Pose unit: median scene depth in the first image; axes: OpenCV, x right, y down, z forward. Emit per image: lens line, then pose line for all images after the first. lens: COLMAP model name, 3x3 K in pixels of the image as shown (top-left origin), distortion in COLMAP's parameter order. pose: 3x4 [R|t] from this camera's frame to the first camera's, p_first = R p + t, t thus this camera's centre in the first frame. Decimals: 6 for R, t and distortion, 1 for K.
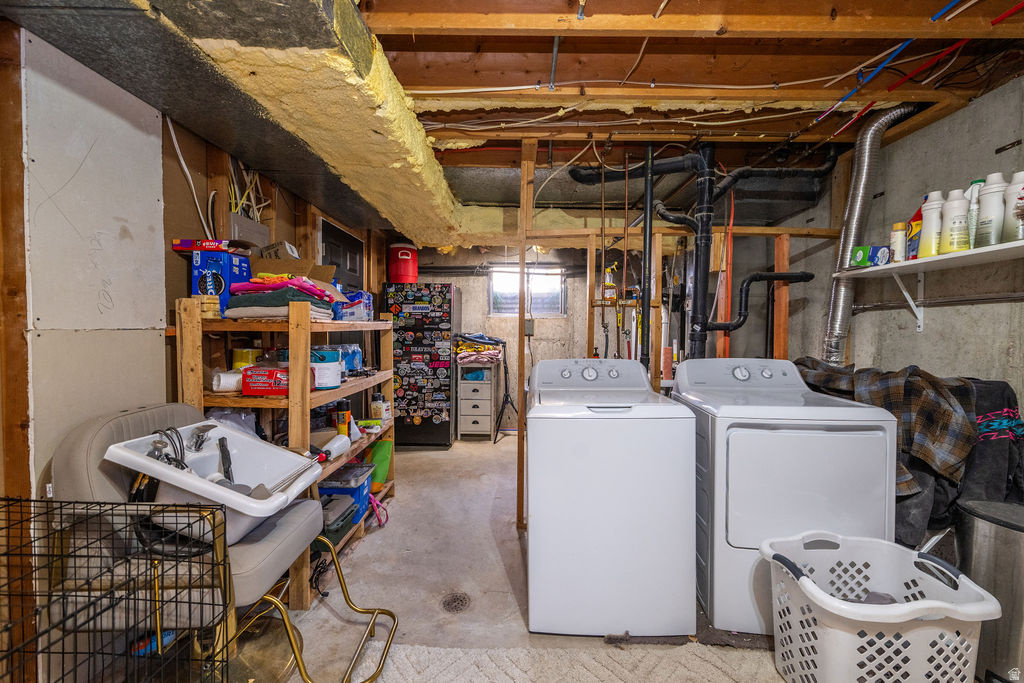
lens RADIAL K [[404.1, 0, 514.3], [0, 404.1, 339.9], [0, 0, 1]] dist [0.000443, -0.000235]
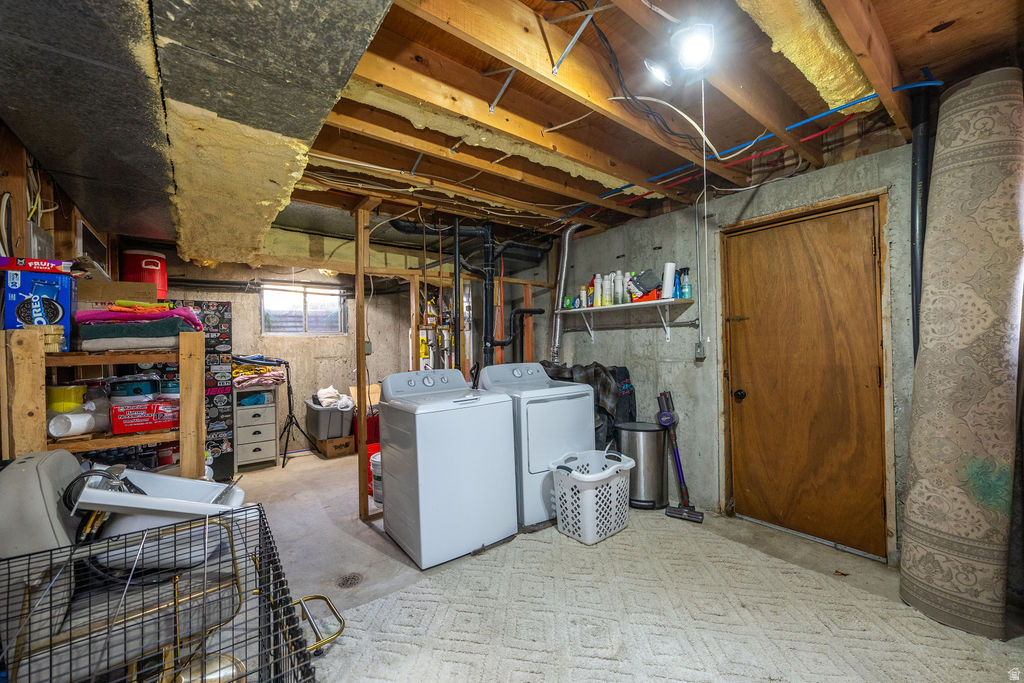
lens RADIAL K [[404.1, 0, 514.3], [0, 404.1, 339.9], [0, 0, 1]] dist [0.000443, -0.000235]
pose [[0.782198, -0.021811, 0.622648, -0.442178], [0.041370, 0.999000, -0.016976, -0.020262], [-0.621655, 0.039038, 0.782318, -0.240495]]
